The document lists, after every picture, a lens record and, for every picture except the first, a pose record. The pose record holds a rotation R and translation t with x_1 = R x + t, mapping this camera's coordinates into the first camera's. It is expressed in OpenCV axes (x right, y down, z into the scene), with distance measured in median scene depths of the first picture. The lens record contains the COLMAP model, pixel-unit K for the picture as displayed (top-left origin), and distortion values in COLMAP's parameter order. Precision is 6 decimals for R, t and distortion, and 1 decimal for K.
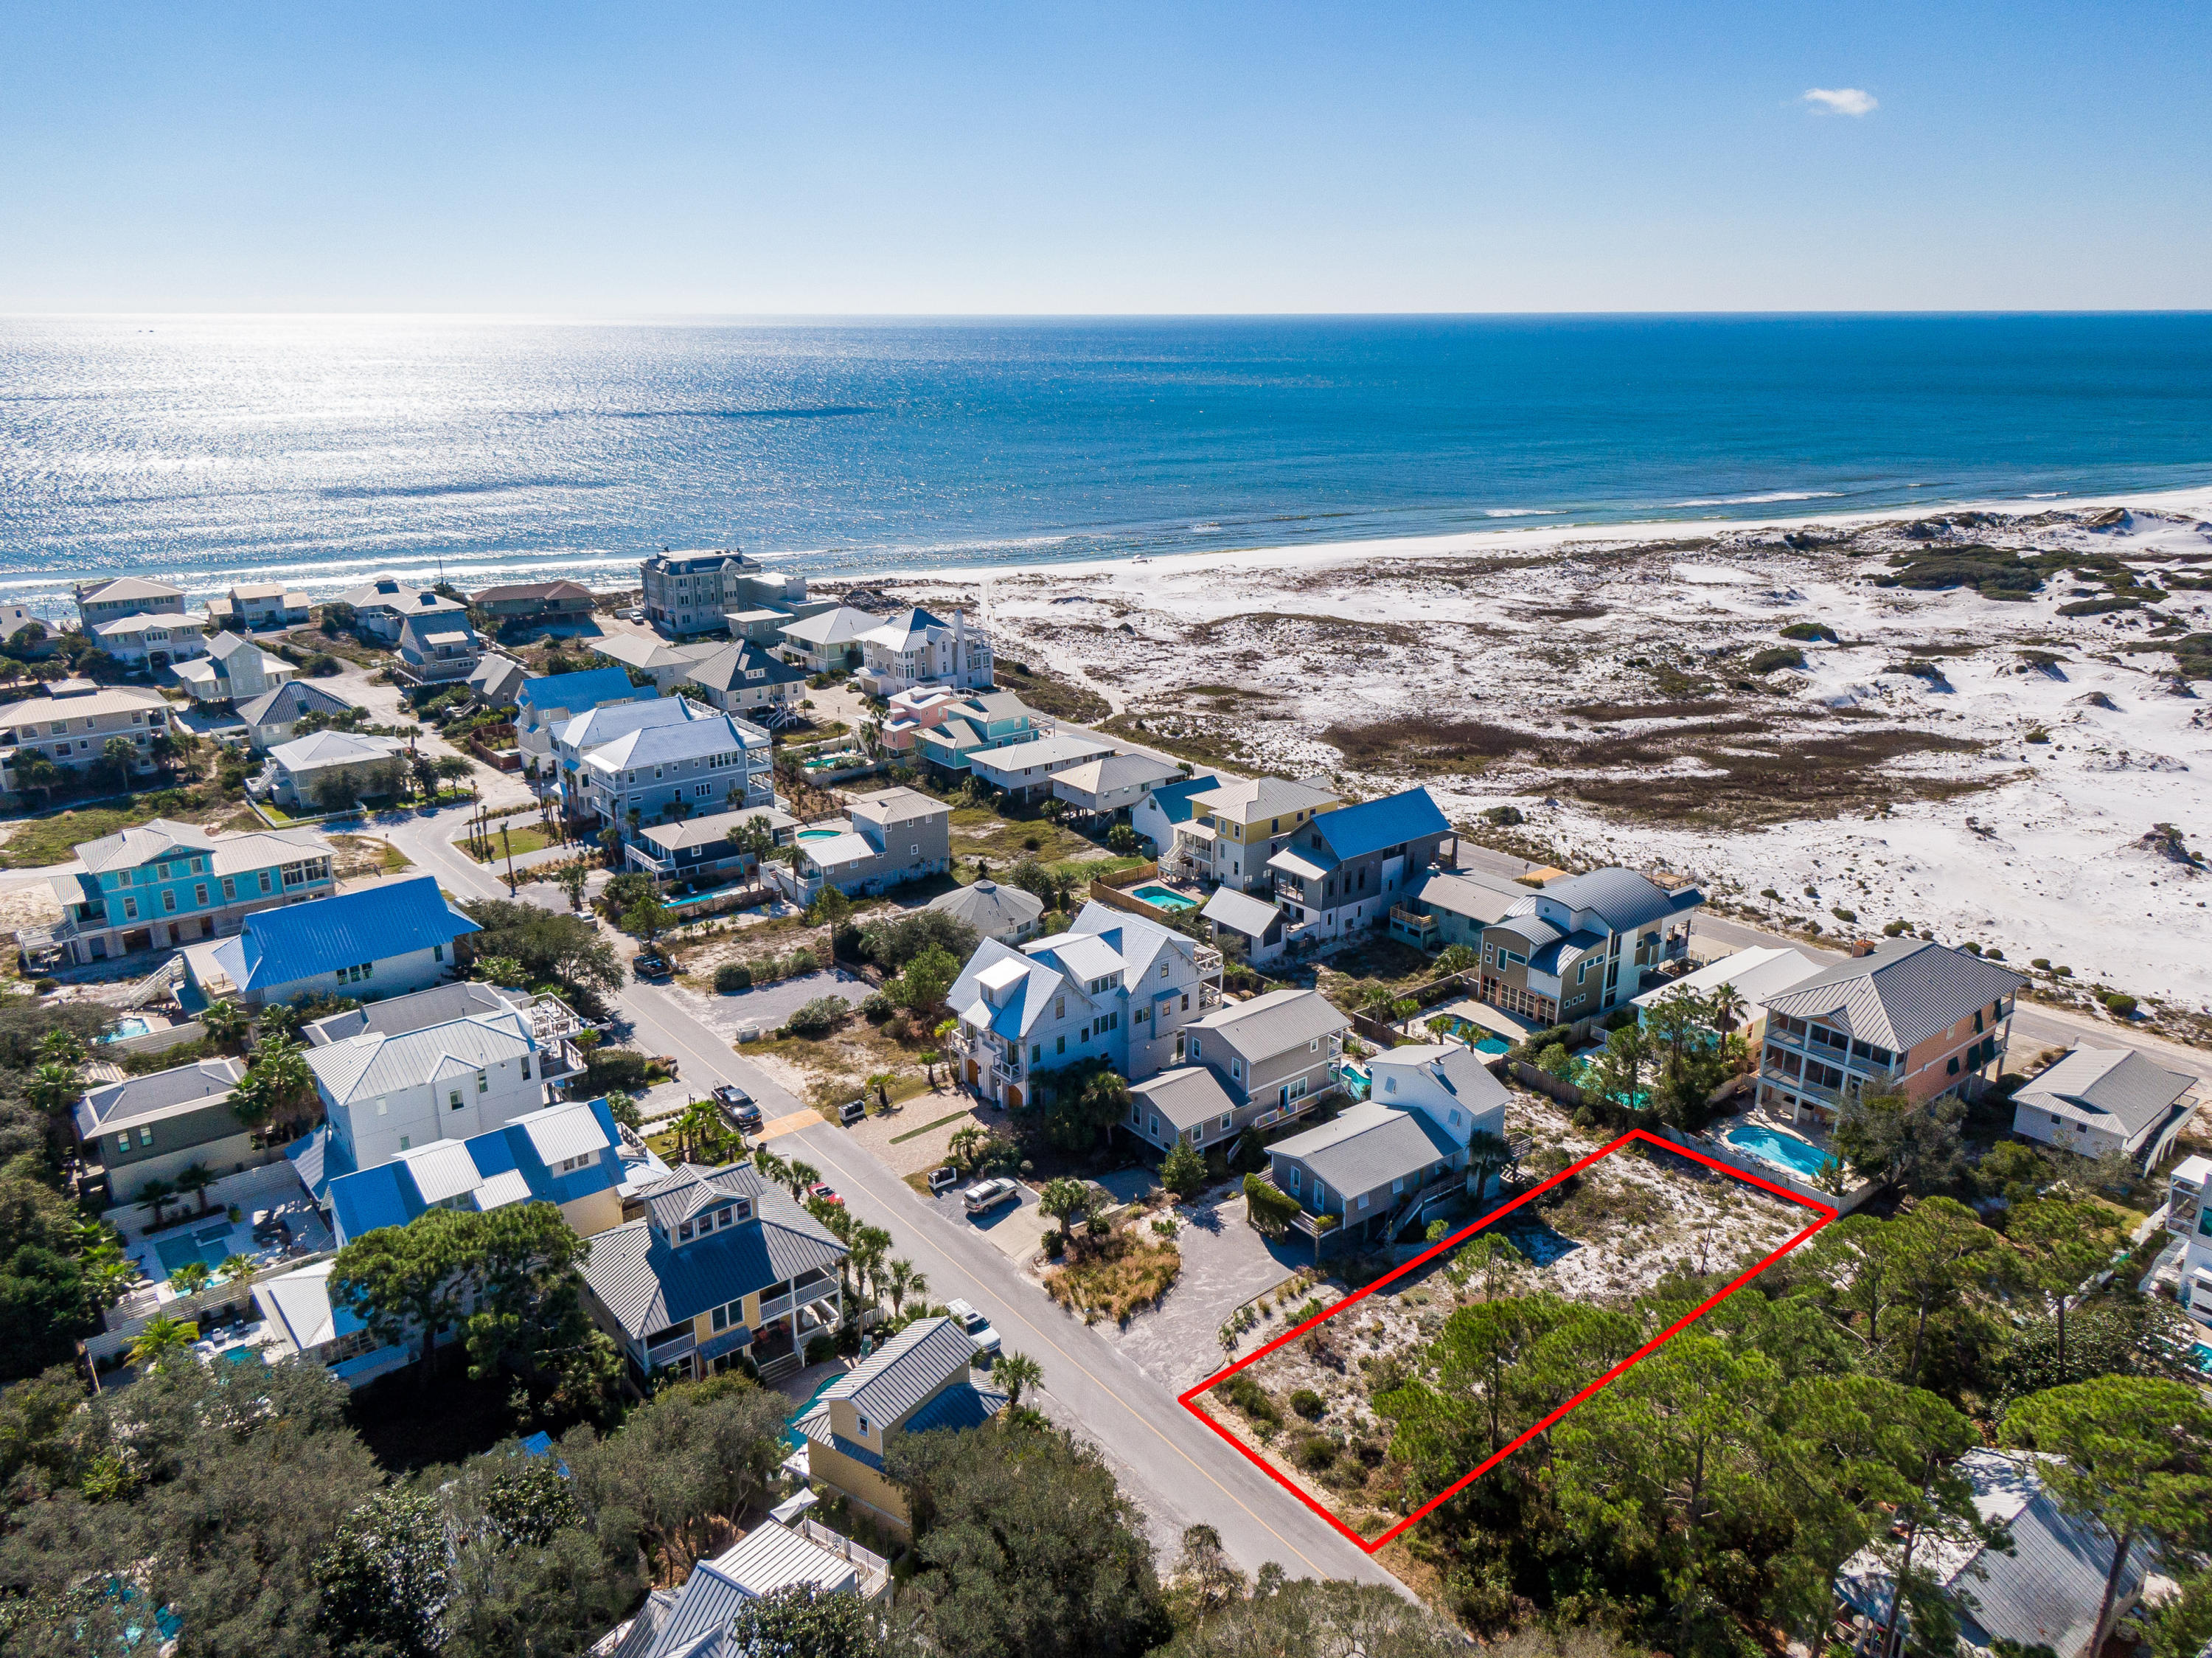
lens RADIAL K [[1580.5, 0, 1118.3], [0, 1580.5, 823.2], [0, 0, 1]] dist [0.054905, -0.089315]
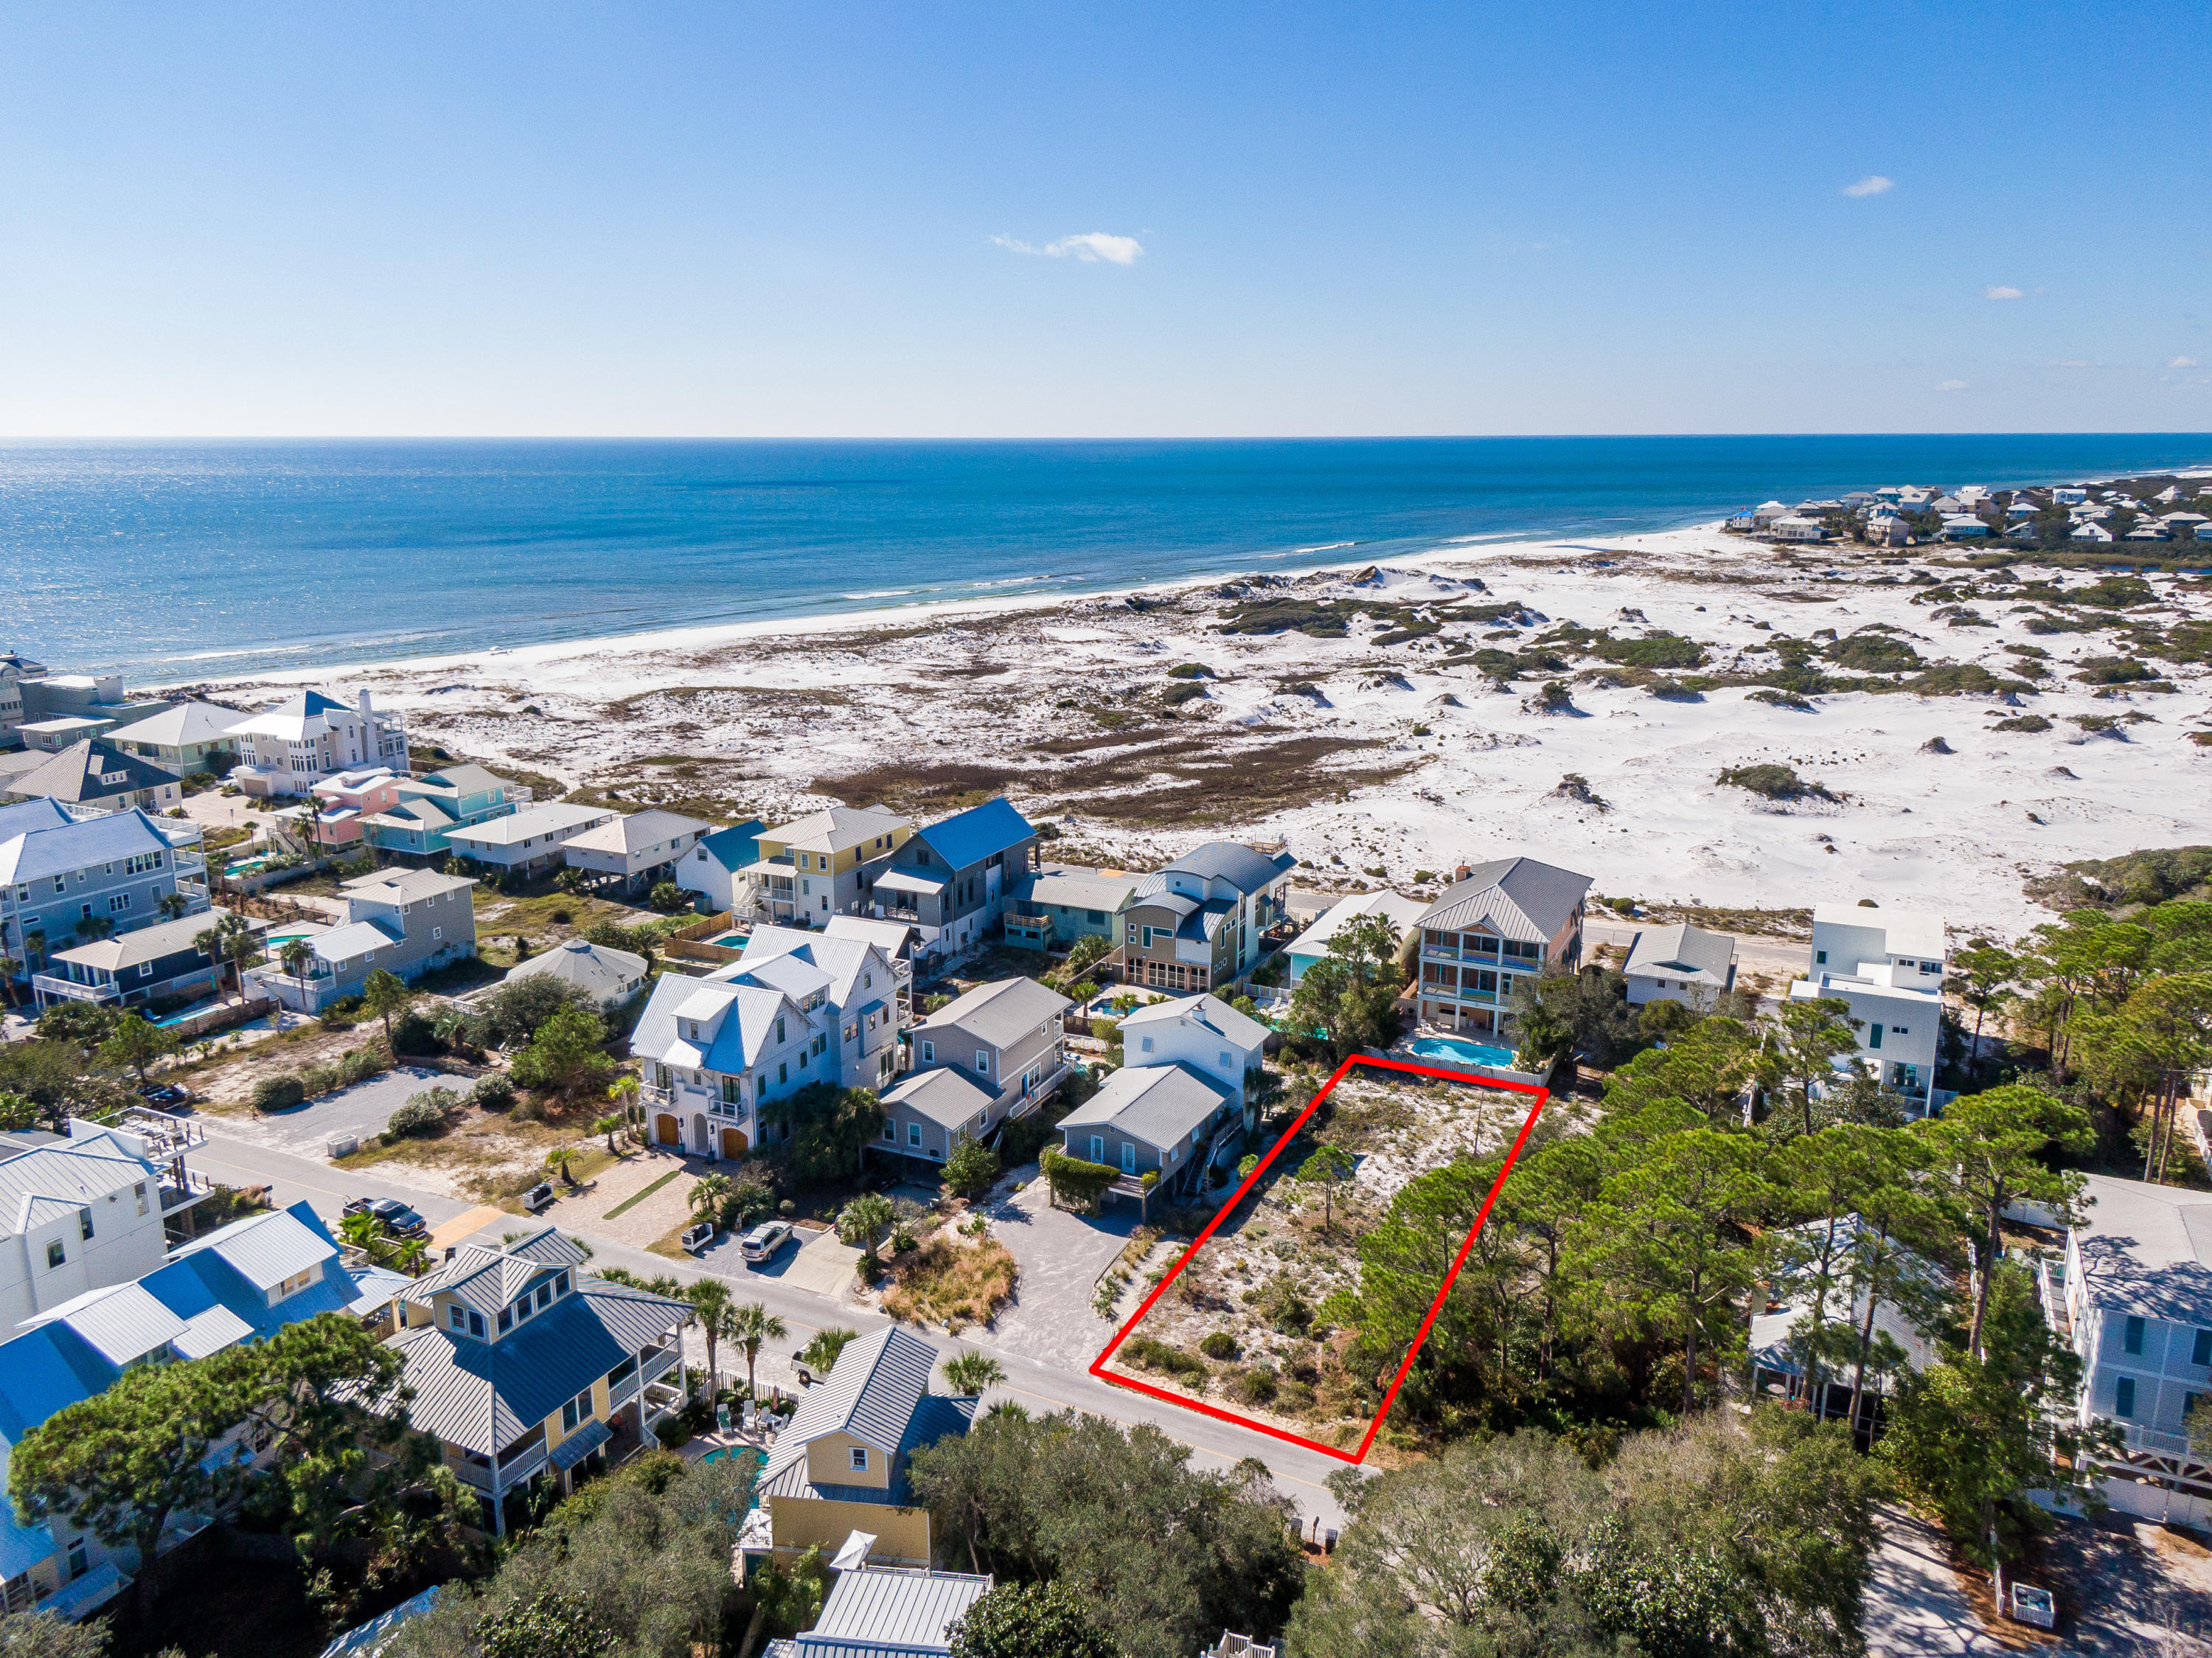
lens RADIAL K [[1594.3, 0, 1111.2], [0, 1594.3, 828.7], [0, 0, 1]] dist [0.069410, -0.109969]
pose [[0.901177, -0.103440, 0.420927, -0.181122], [0.132810, 0.990294, -0.040979, 0.050441], [-0.412603, 0.092833, 0.906168, 0.071512]]
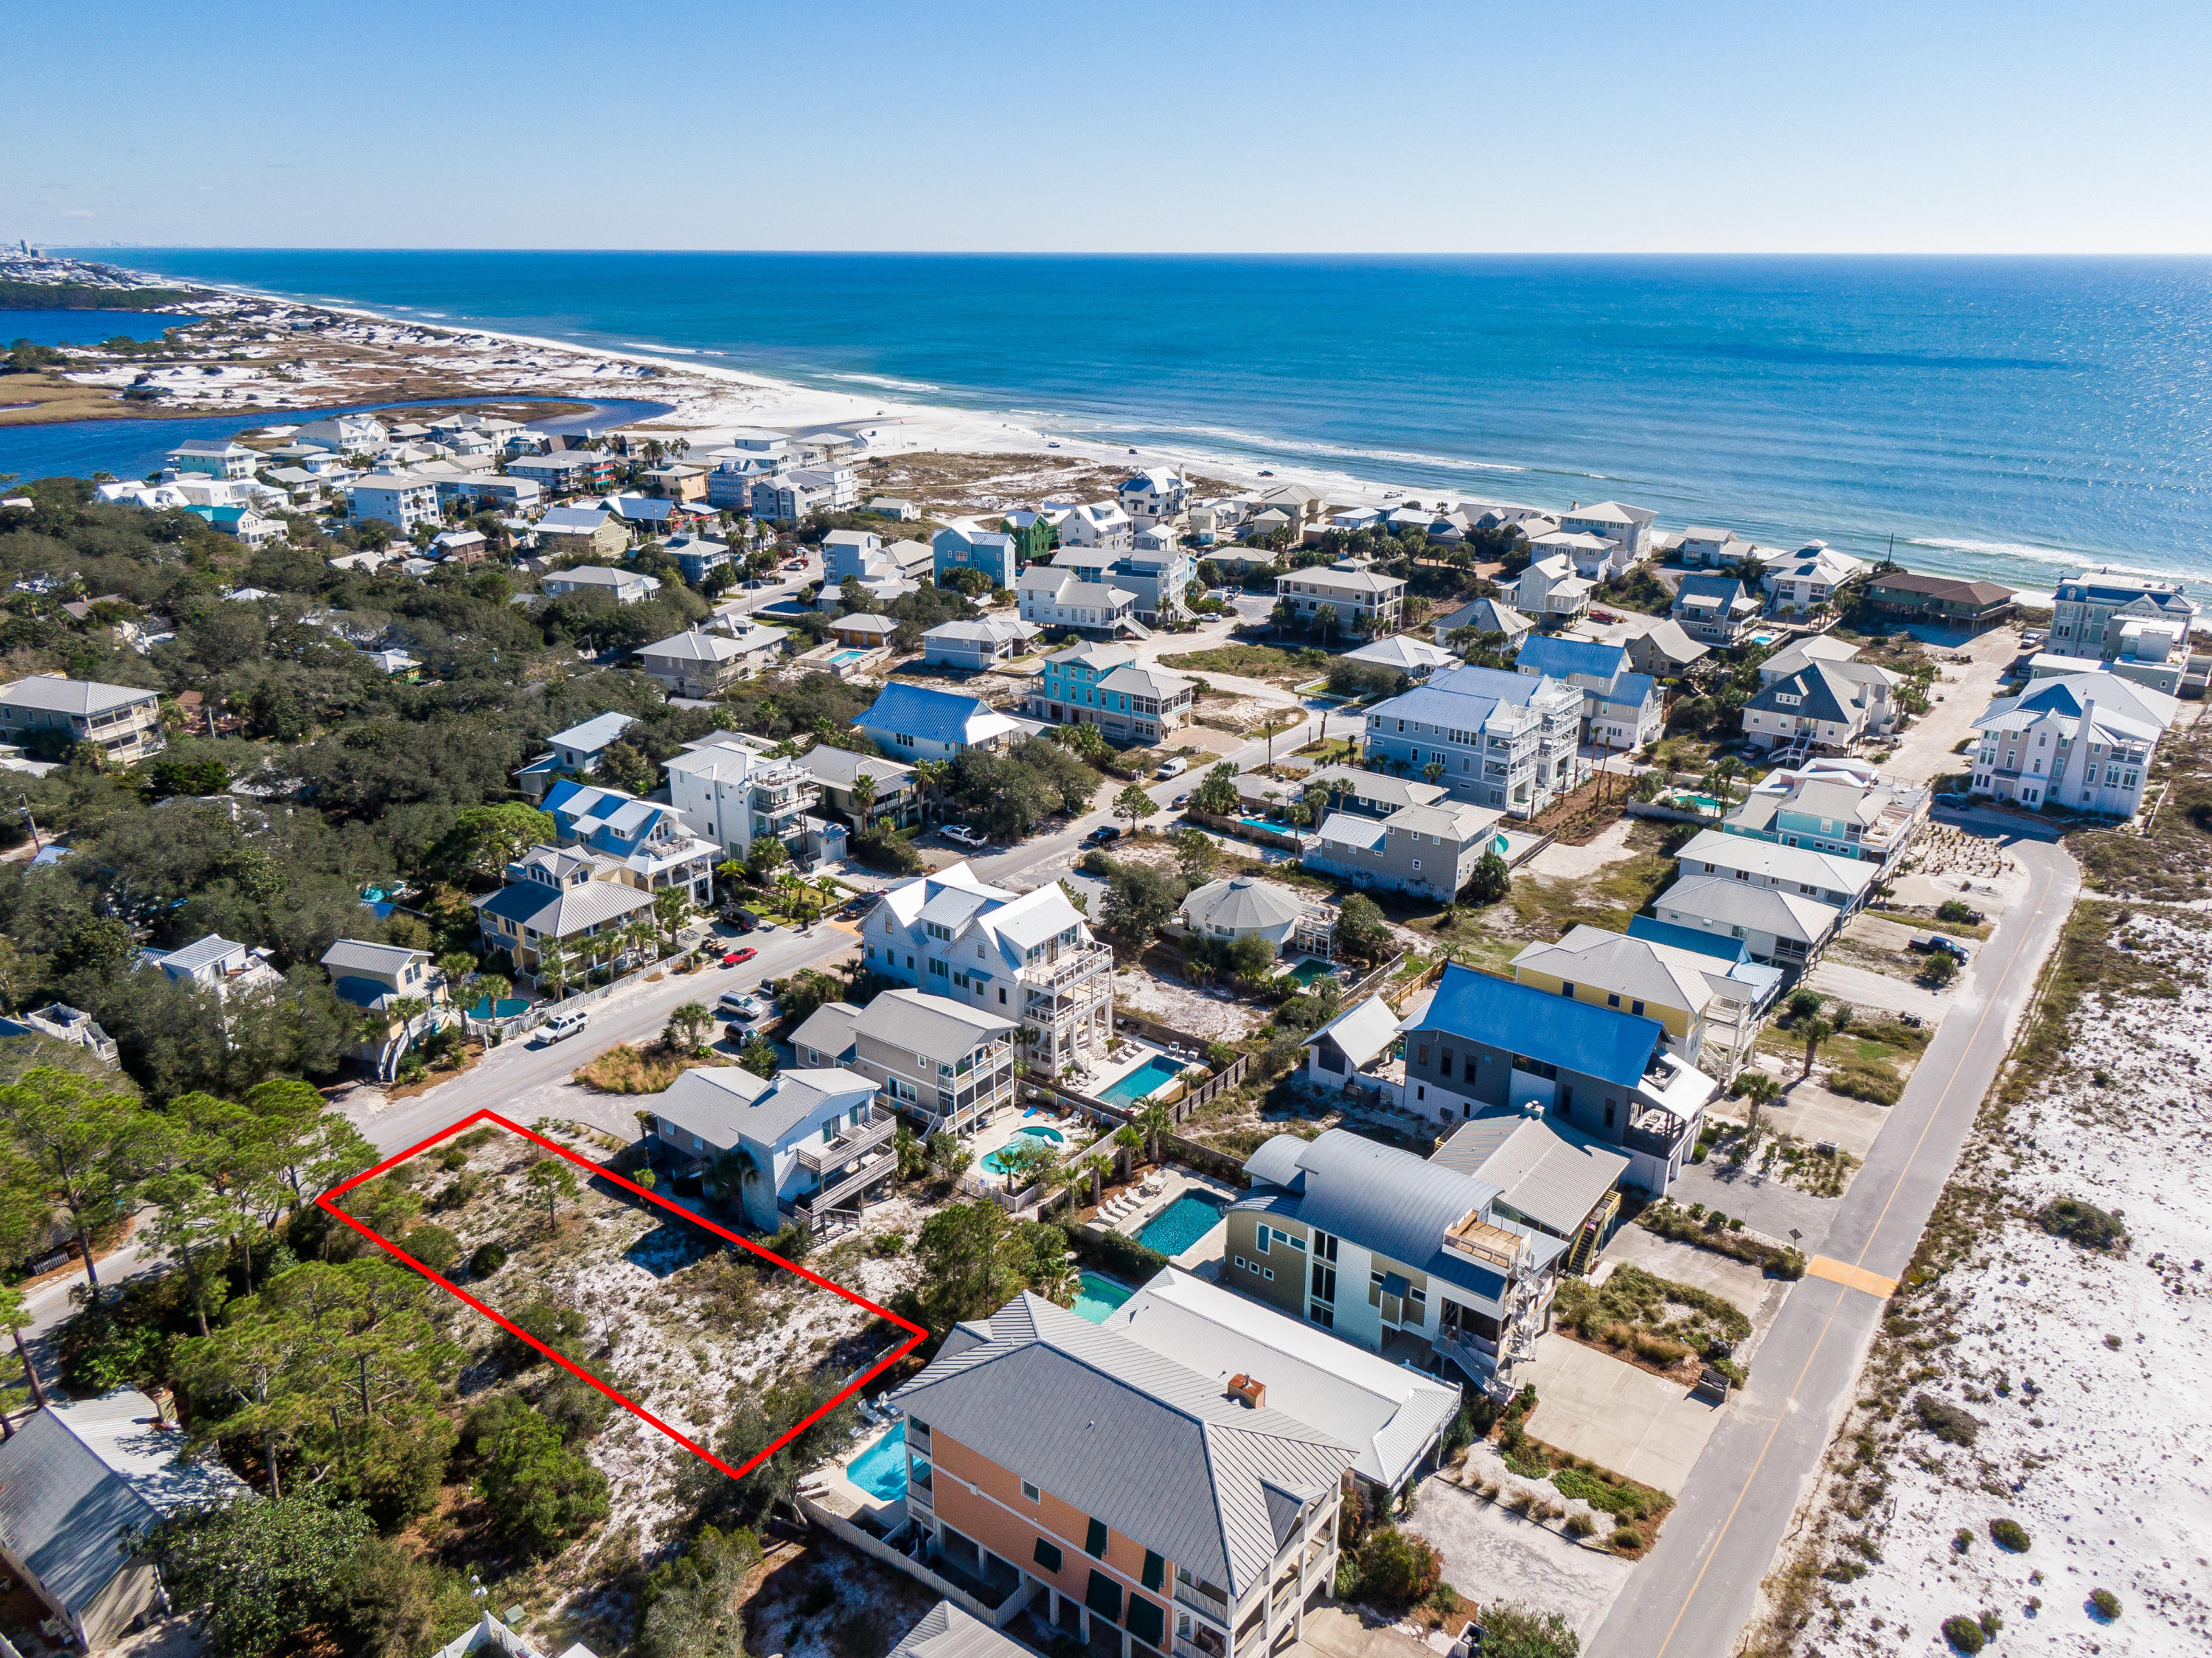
lens RADIAL K [[1580.5, 0, 1118.3], [0, 1580.5, 823.2], [0, 0, 1]] dist [0.054905, -0.089315]
pose [[0.252423, 0.327568, -0.910484, 0.775204], [-0.297393, 0.921675, 0.249145, -0.215579], [0.920782, 0.207882, 0.330068, 0.583351]]
